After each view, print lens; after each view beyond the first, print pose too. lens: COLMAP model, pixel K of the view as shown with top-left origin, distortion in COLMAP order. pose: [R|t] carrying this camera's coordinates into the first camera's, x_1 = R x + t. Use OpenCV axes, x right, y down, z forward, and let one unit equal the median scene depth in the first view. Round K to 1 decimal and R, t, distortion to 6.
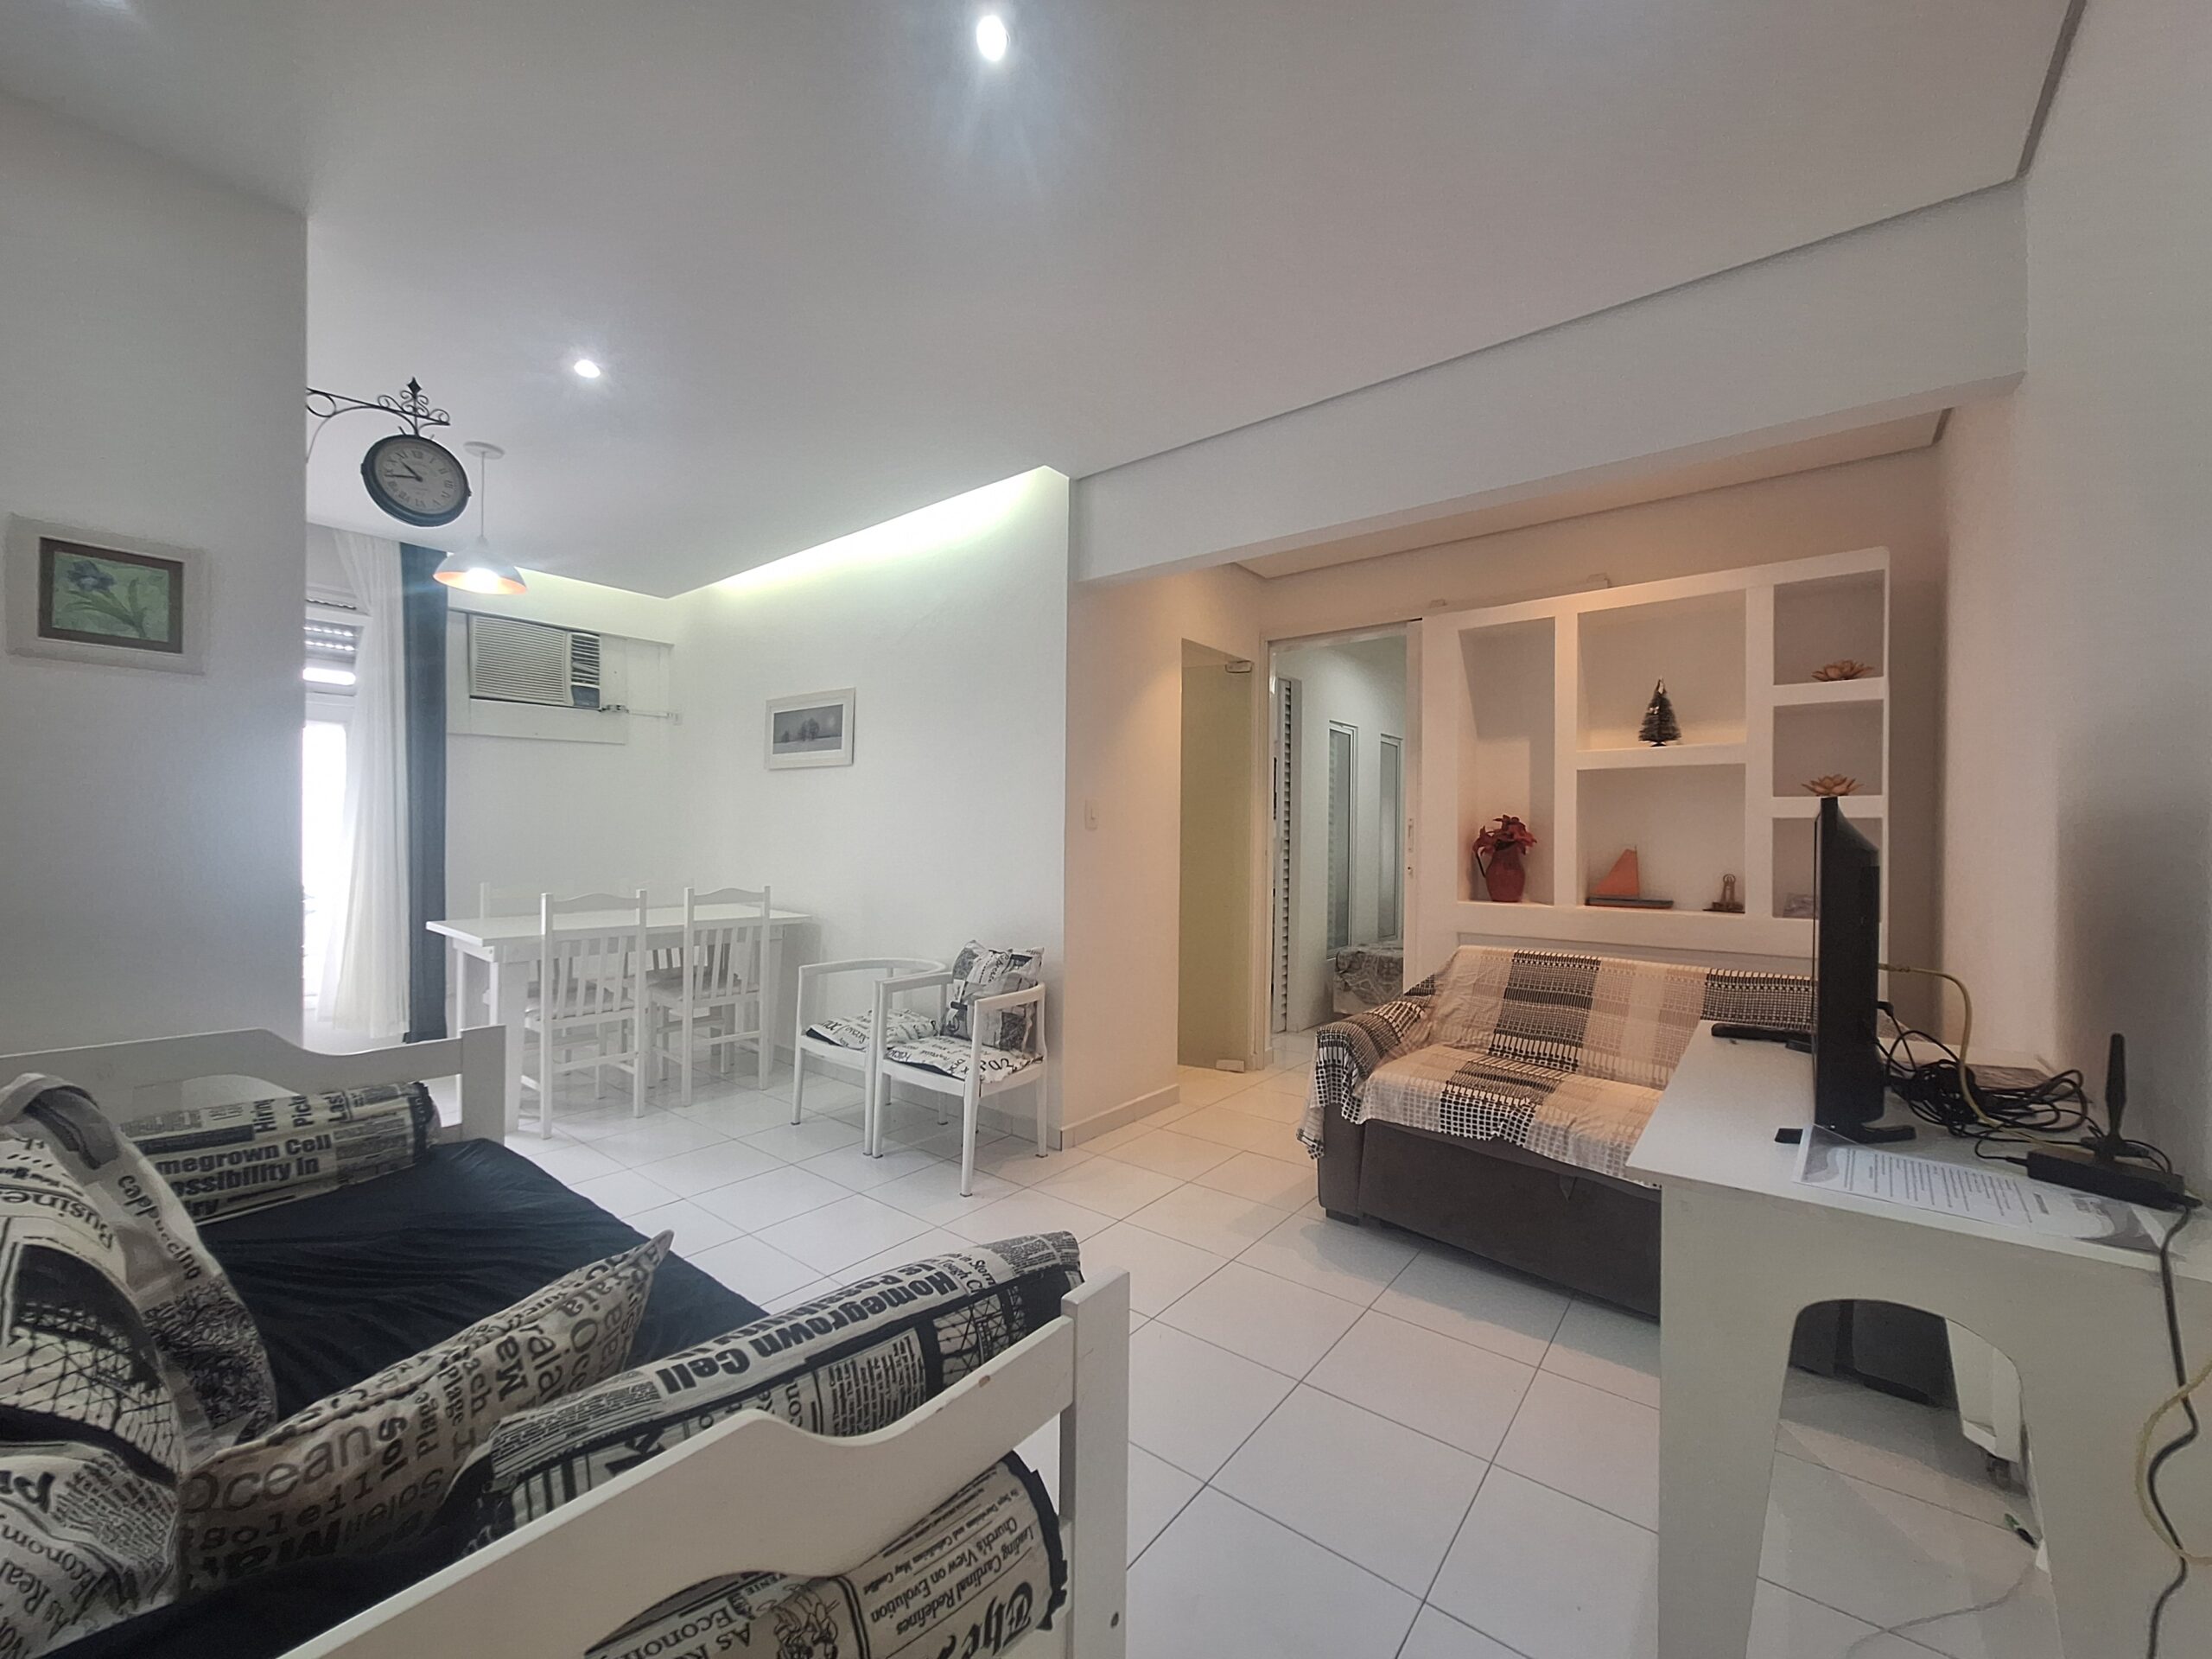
lens RADIAL K [[879.2, 0, 1107.5], [0, 879.2, 845.8], [0, 0, 1]] dist [-0.002821, 0.000937]
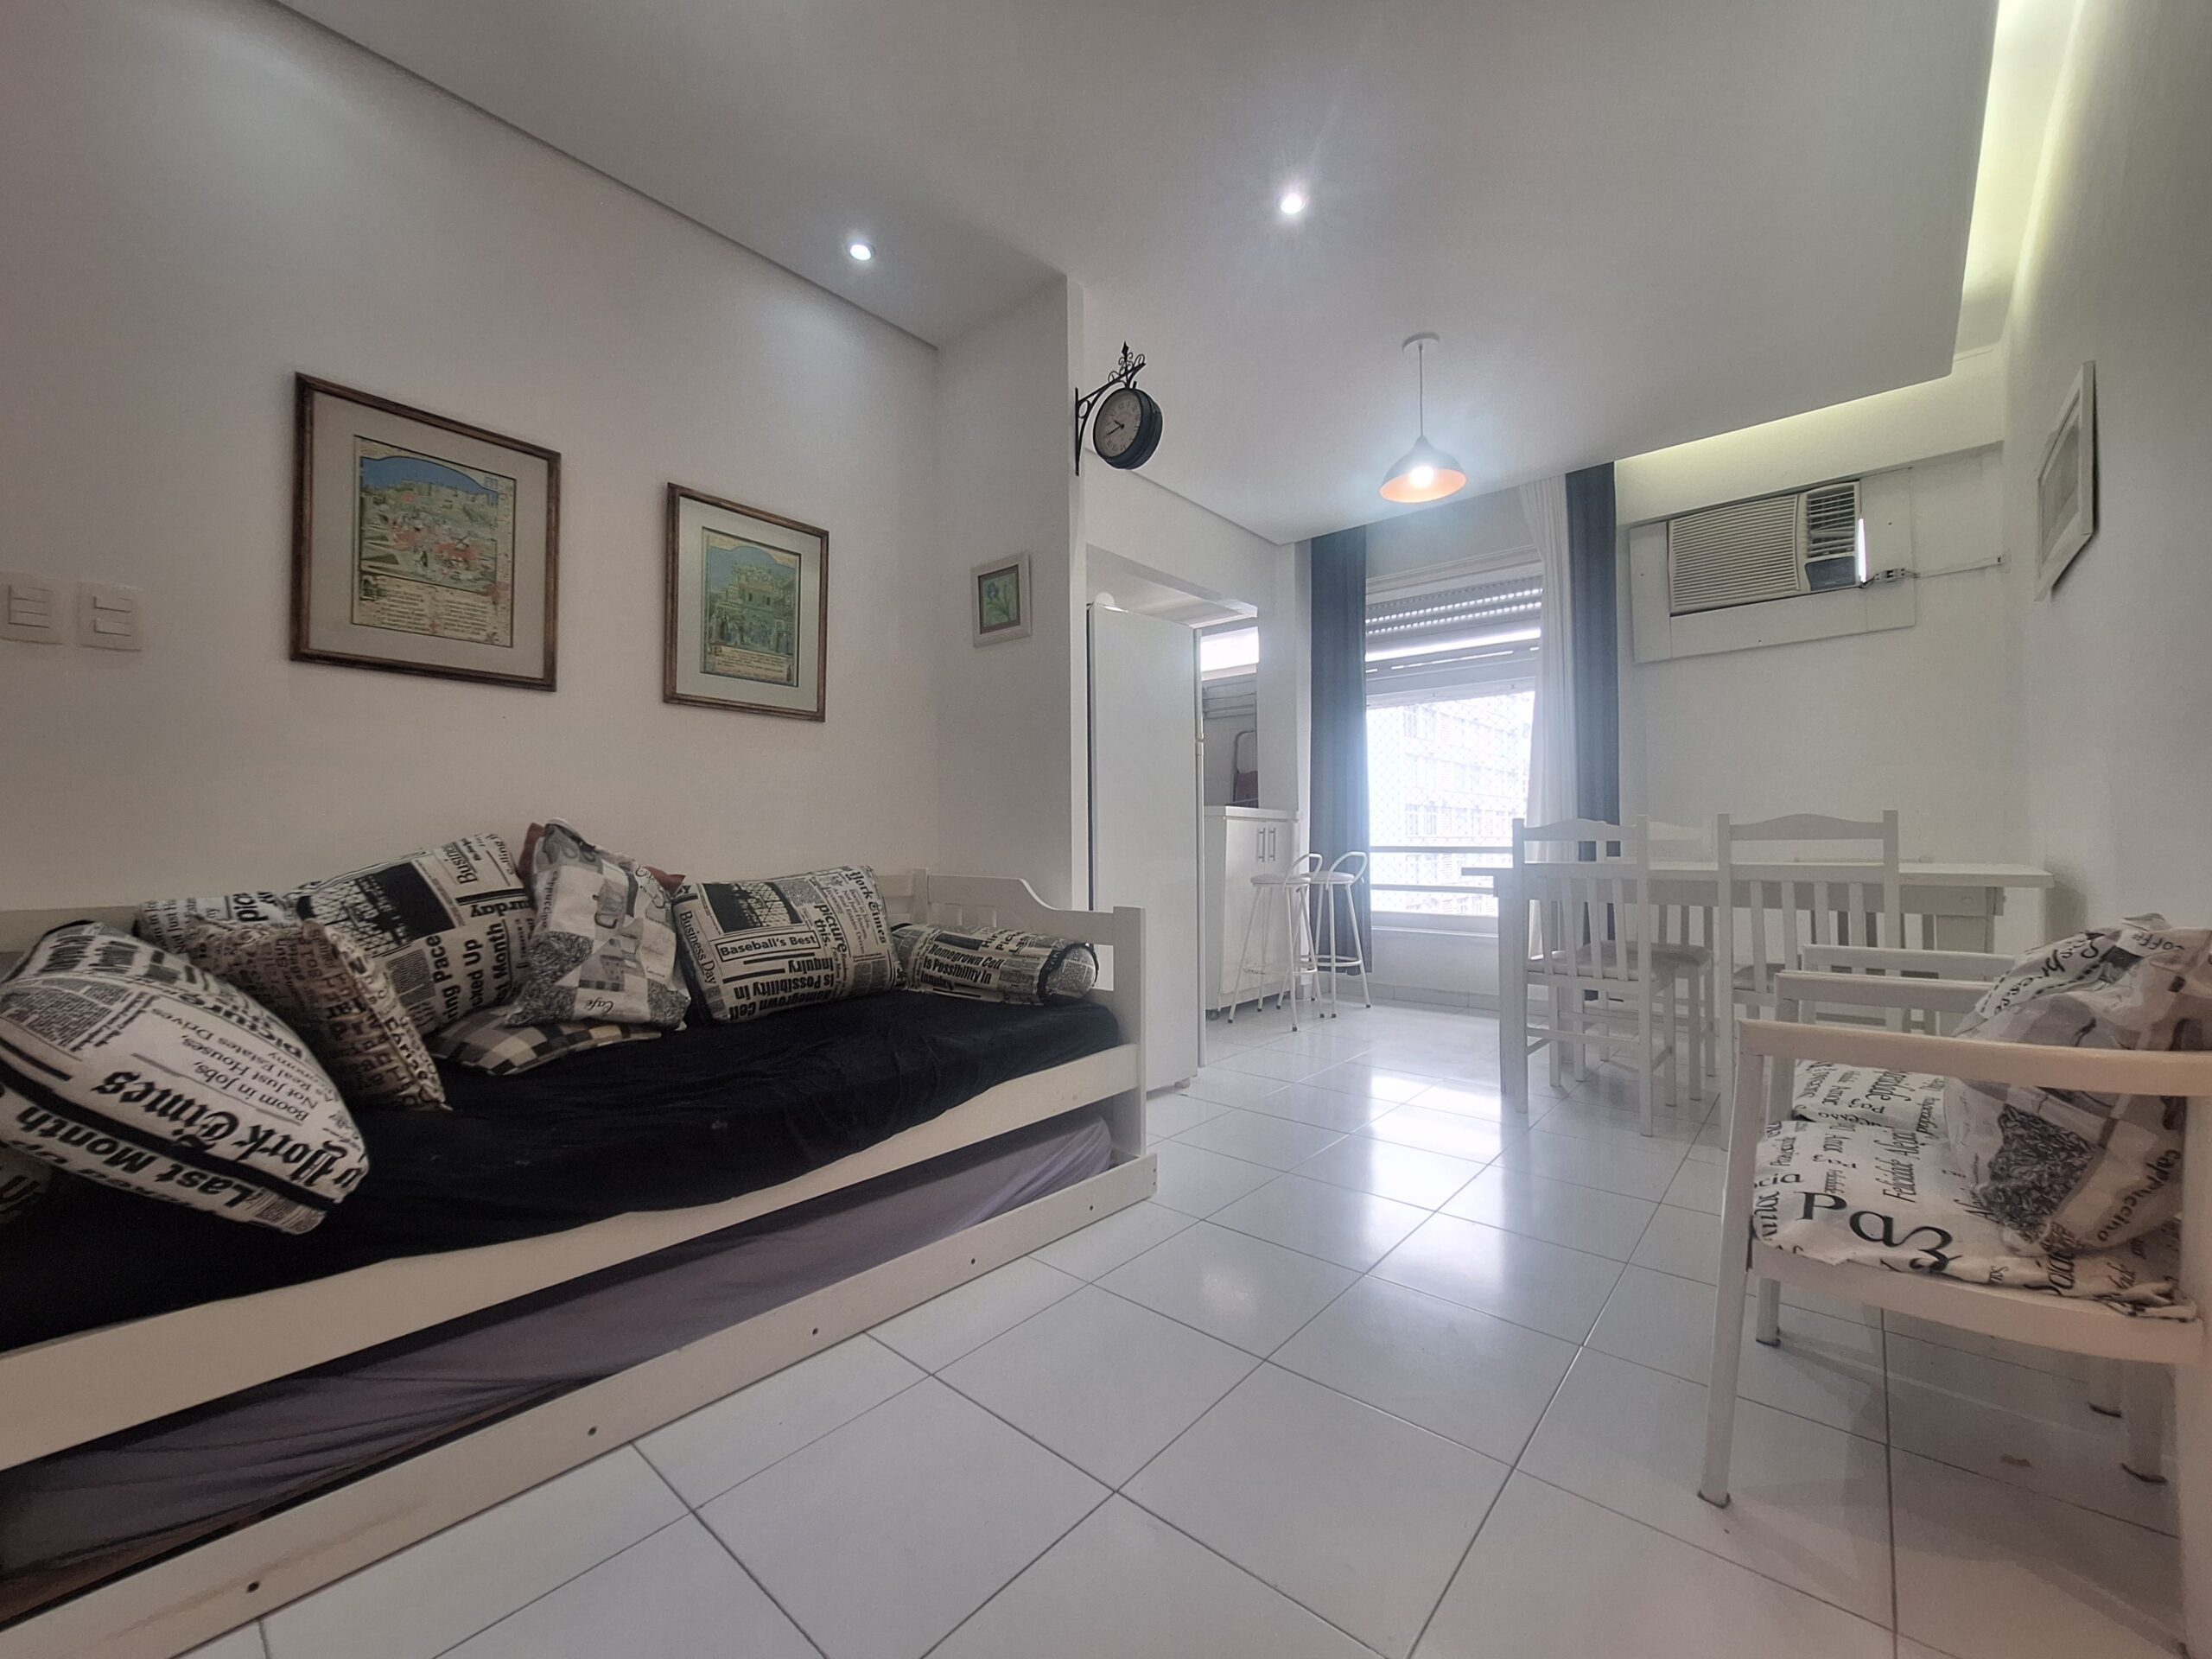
lens RADIAL K [[879.2, 0, 1093.9], [0, 879.2, 829.9], [0, 0, 1]] dist [-0.002821, 0.000937]
pose [[-0.059502, -0.021269, -0.998002, 0.414628], [-0.005822, 0.999763, -0.020959, 0.157495], [0.998211, 0.004563, -0.059611, 1.187530]]
